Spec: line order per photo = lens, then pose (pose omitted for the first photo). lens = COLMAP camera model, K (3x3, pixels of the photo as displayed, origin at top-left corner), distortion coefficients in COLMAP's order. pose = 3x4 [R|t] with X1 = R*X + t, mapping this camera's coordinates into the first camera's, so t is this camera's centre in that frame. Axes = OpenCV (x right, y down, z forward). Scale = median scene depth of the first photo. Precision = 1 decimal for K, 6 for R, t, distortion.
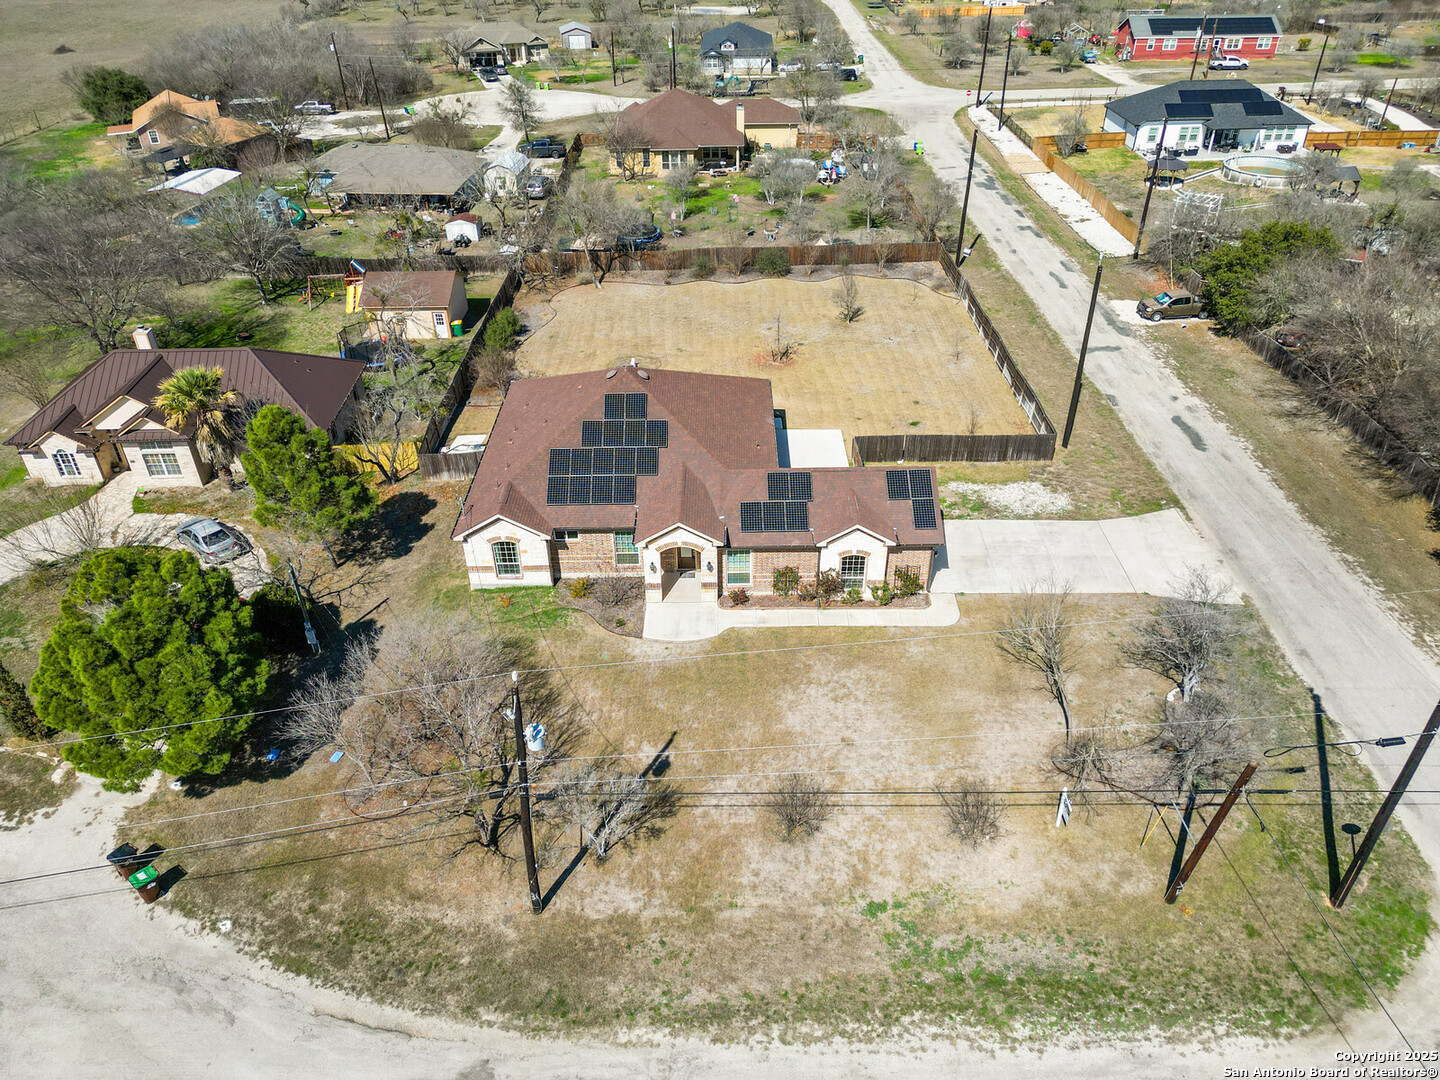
lens RADIAL K [[1010.6, 0, 719.7], [0, 1010.6, 534.6], [0, 0, 1]] dist [0.080417, -0.081035]
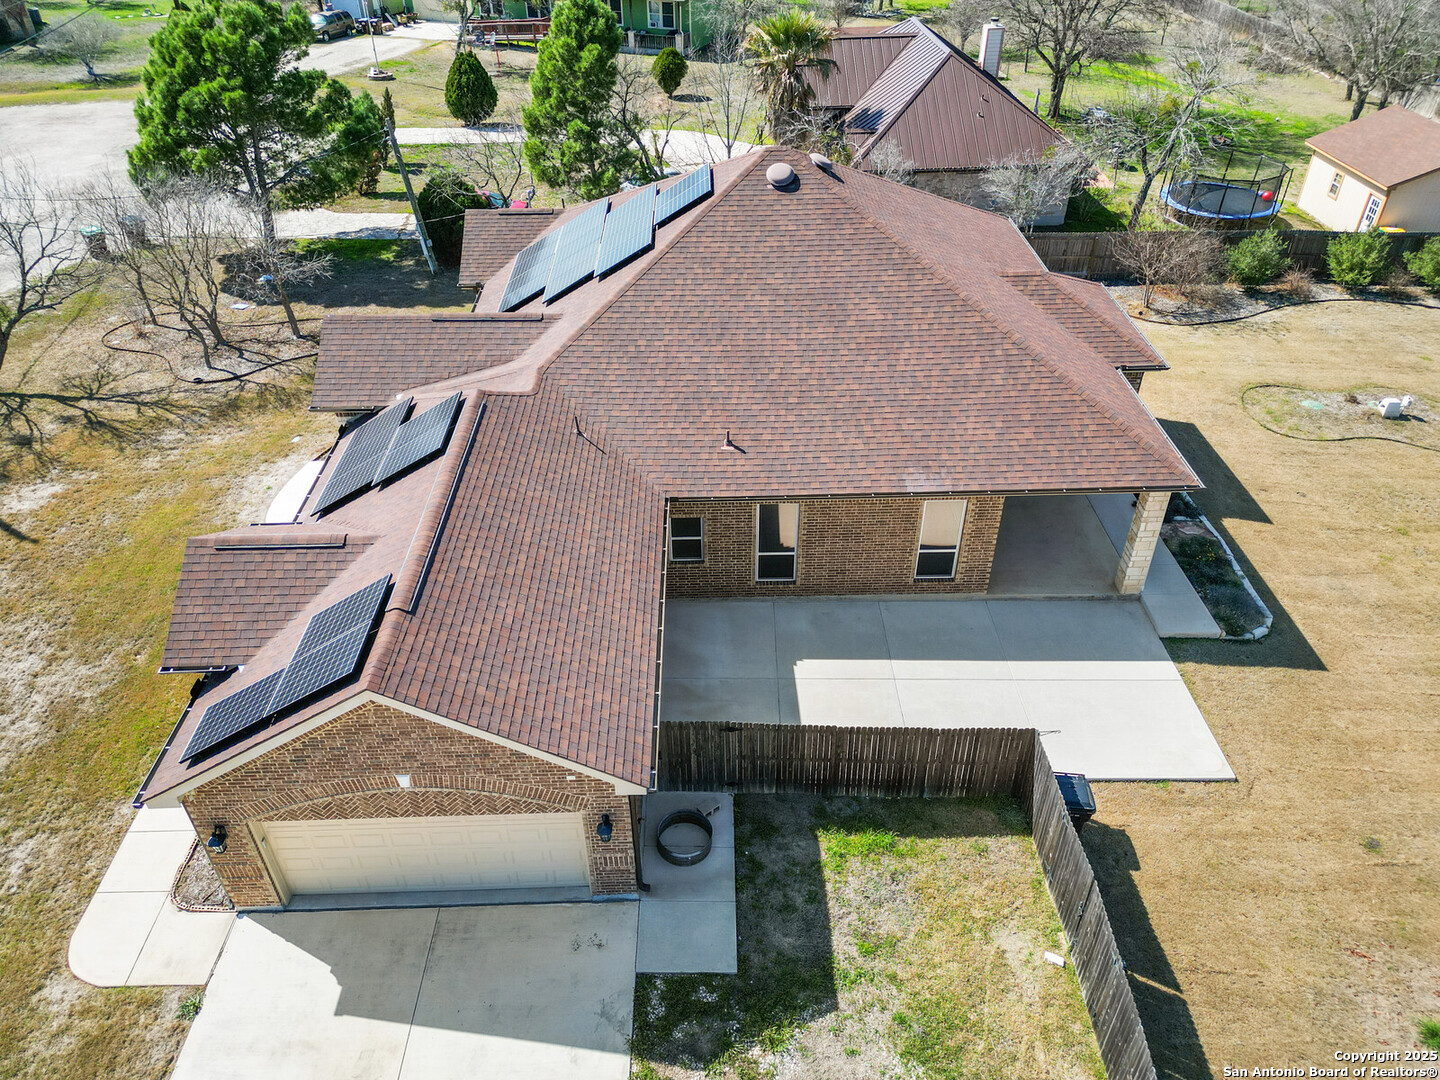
lens RADIAL K [[1015.0, 0, 720.0], [0, 1015.0, 540.0], [0, 0, 1]] dist [0.075749, -0.061752]
pose [[0.017107, 0.604168, -0.796673, 0.384130], [-0.553208, 0.669437, 0.495798, -0.265046], [0.832867, 0.432244, 0.345683, 0.915231]]
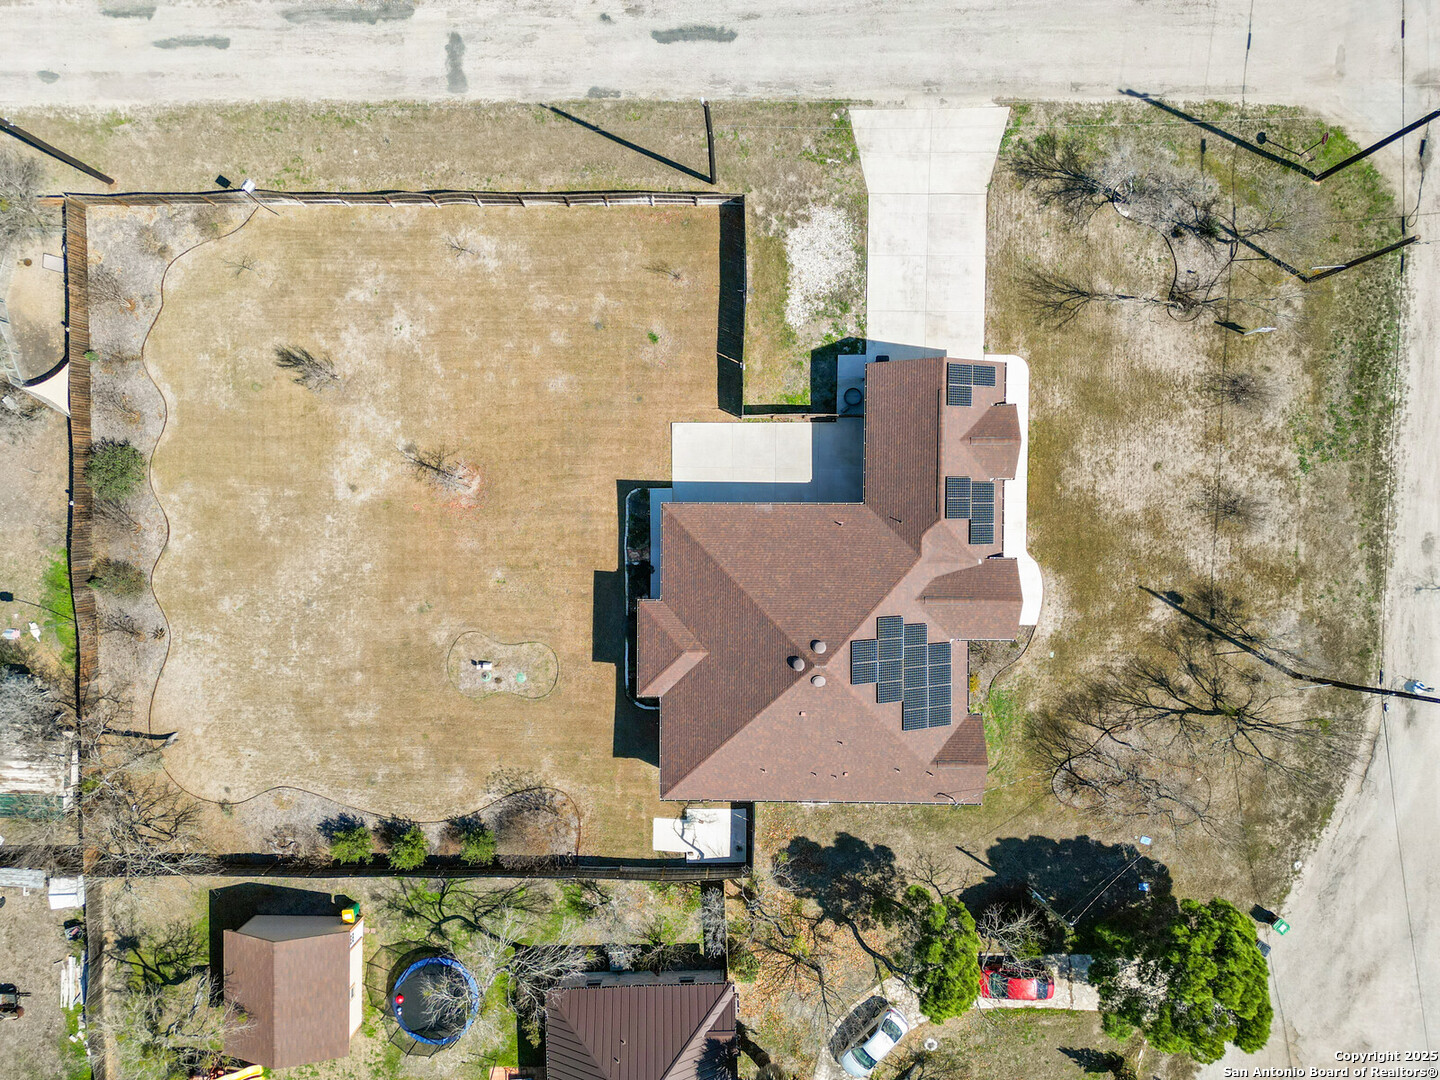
lens RADIAL K [[1010.6, 0, 719.7], [0, 1010.6, 534.6], [0, 0, 1]] dist [0.080417, -0.081035]
pose [[0.005601, -0.999795, -0.019470, 0.047138], [0.575005, -0.012710, 0.818051, -0.997585], [-0.818131, -0.015777, 0.574816, 0.554781]]
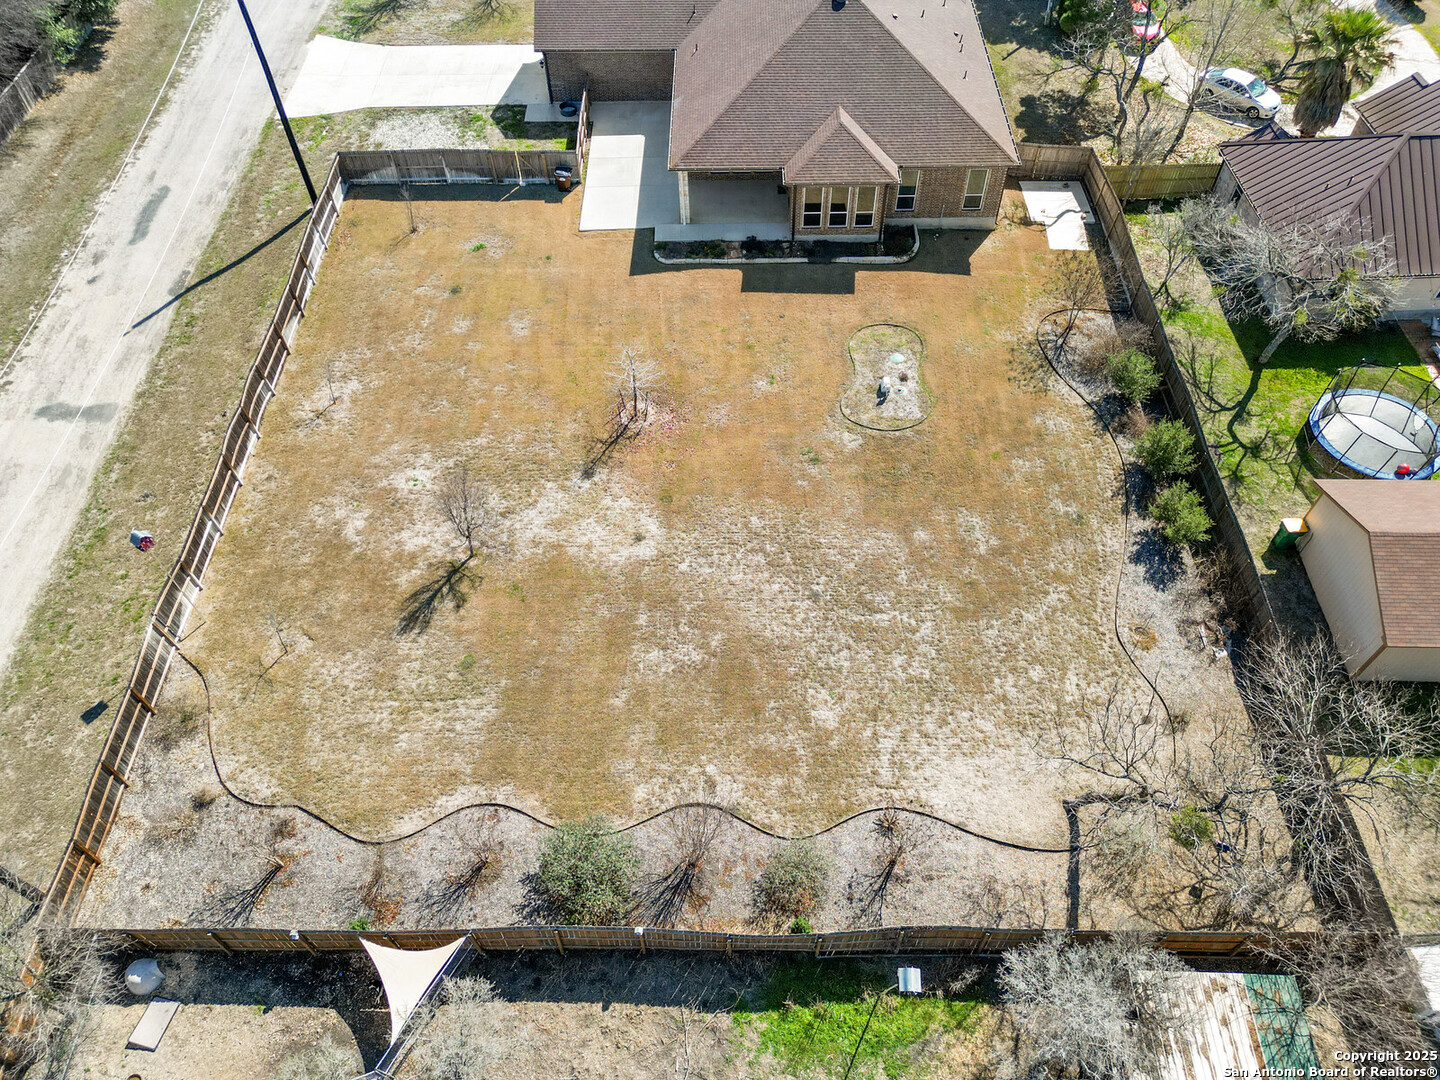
lens RADIAL K [[1010.6, 0, 719.7], [0, 1010.6, 534.6], [0, 0, 1]] dist [0.080417, -0.081035]
pose [[-0.999624, 0.010663, 0.025277, -0.004386], [0.025892, 0.062179, 0.997729, -1.054887], [0.009067, 0.998008, -0.062432, 1.574640]]
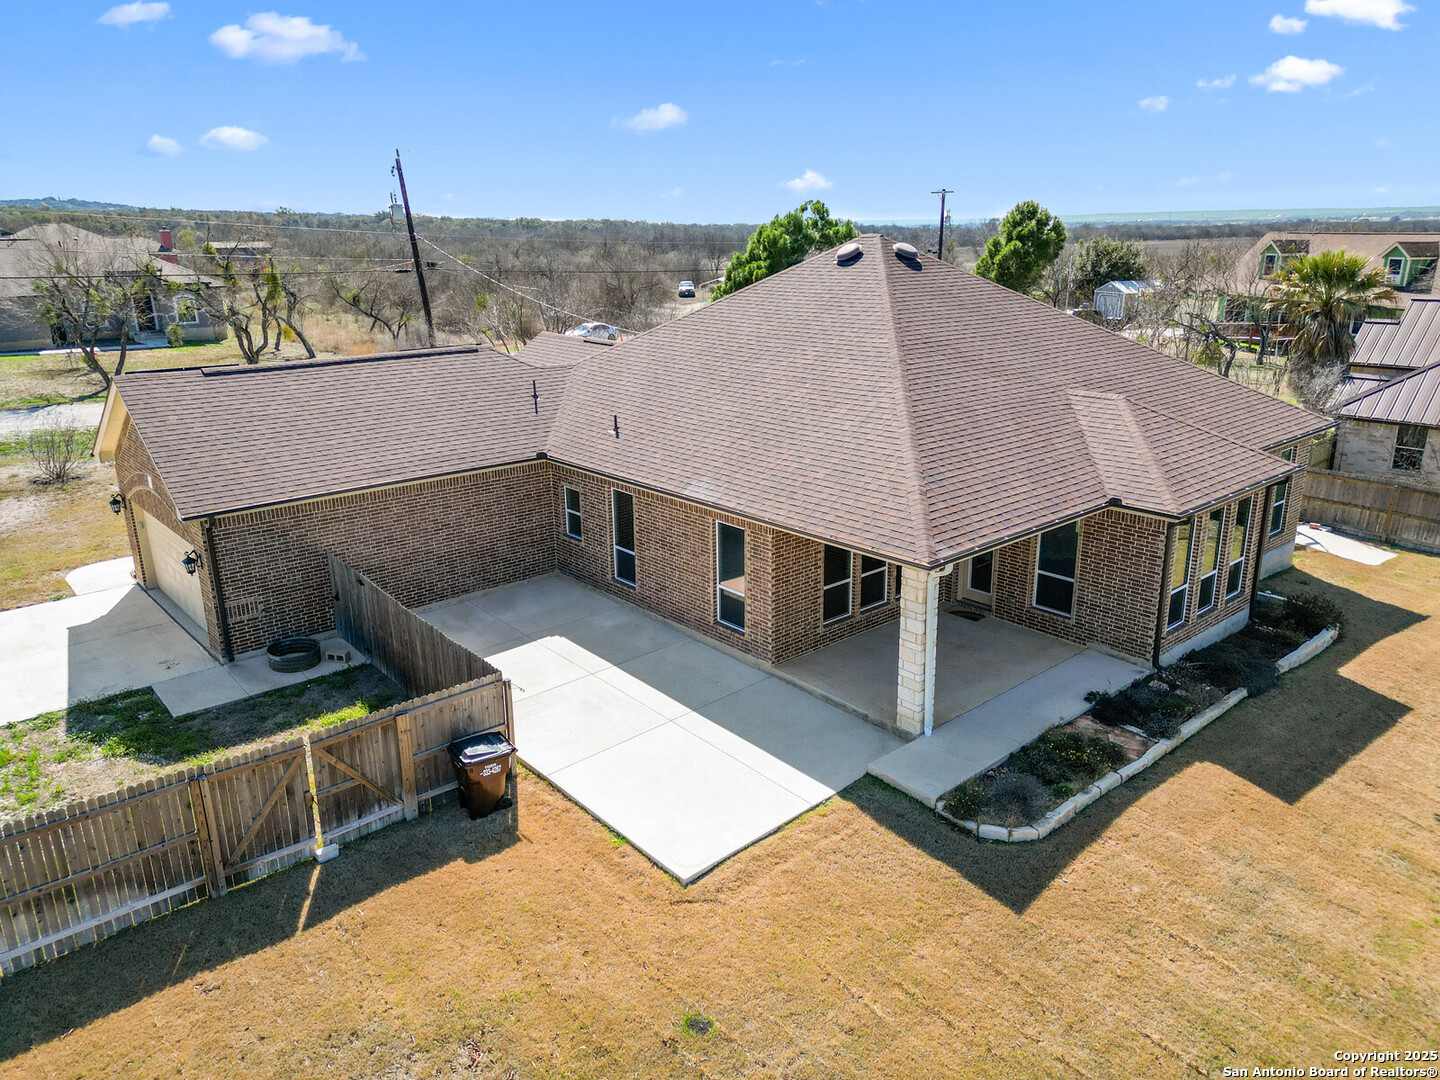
lens RADIAL K [[1010.6, 0, 719.7], [0, 1010.6, 534.6], [0, 0, 1]] dist [0.080417, -0.081035]
pose [[-0.753925, 0.212416, -0.621672, 0.282066], [-0.351111, 0.669521, 0.654571, -0.360289], [0.555264, 0.711773, -0.430188, 1.285234]]
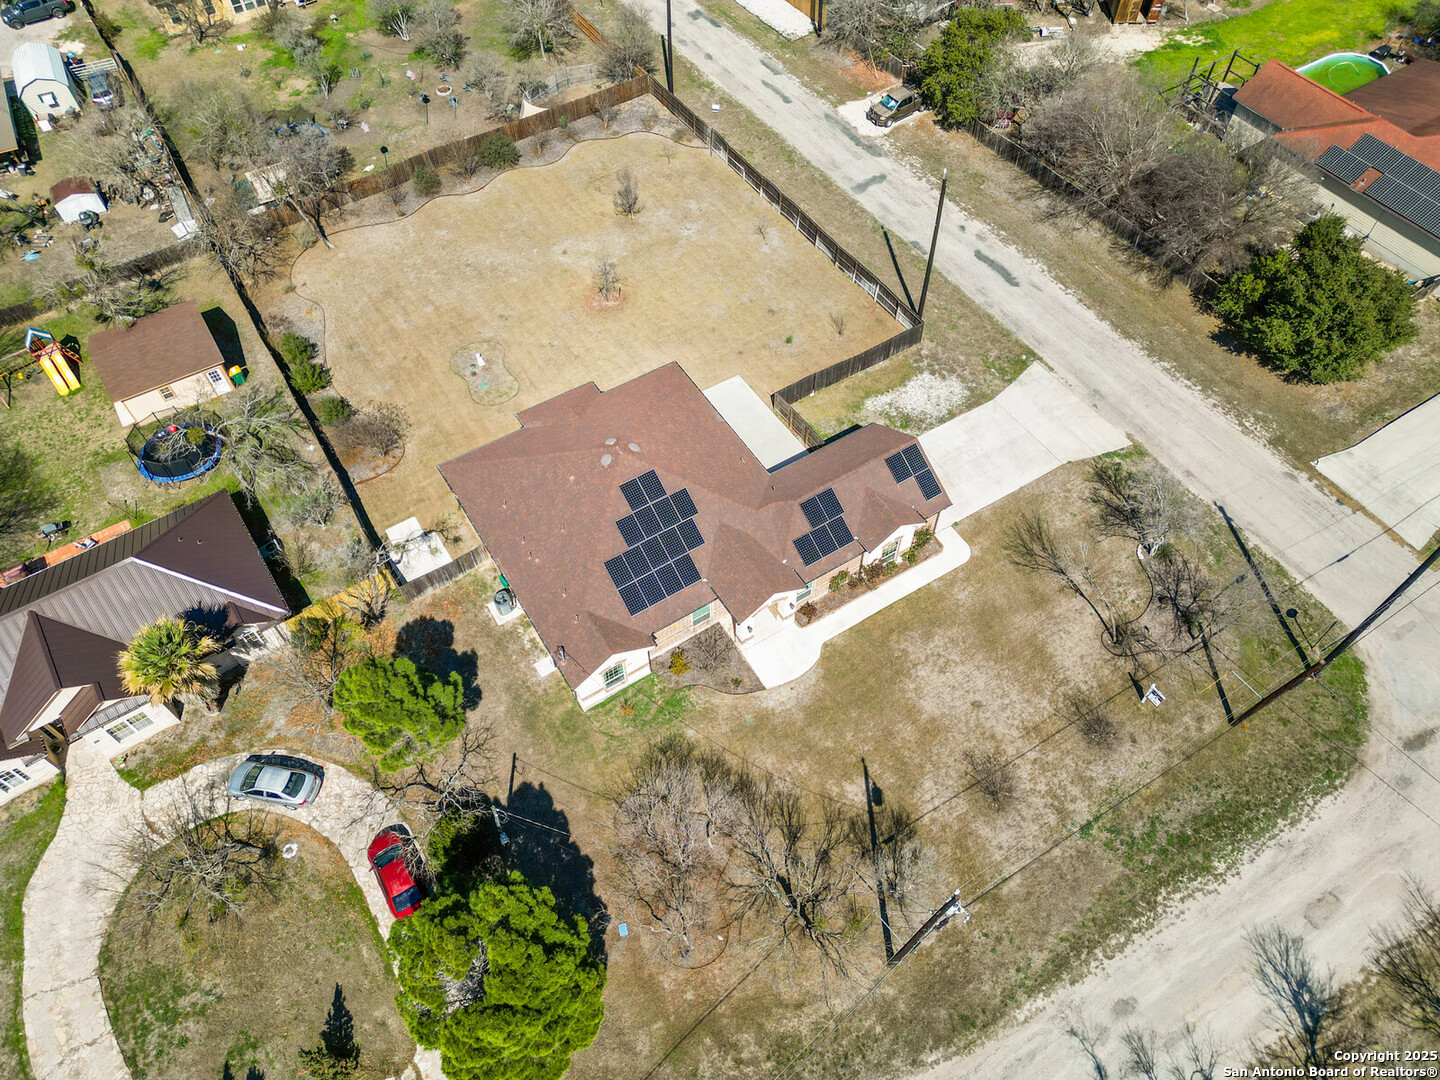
lens RADIAL K [[1010.6, 0, 719.7], [0, 1010.6, 534.6], [0, 0, 1]] dist [0.080417, -0.081035]
pose [[0.849464, -0.427881, 0.308754, -0.361516], [0.297609, 0.871724, 0.389263, -0.460876], [-0.435706, -0.238777, 0.867840, 0.065957]]
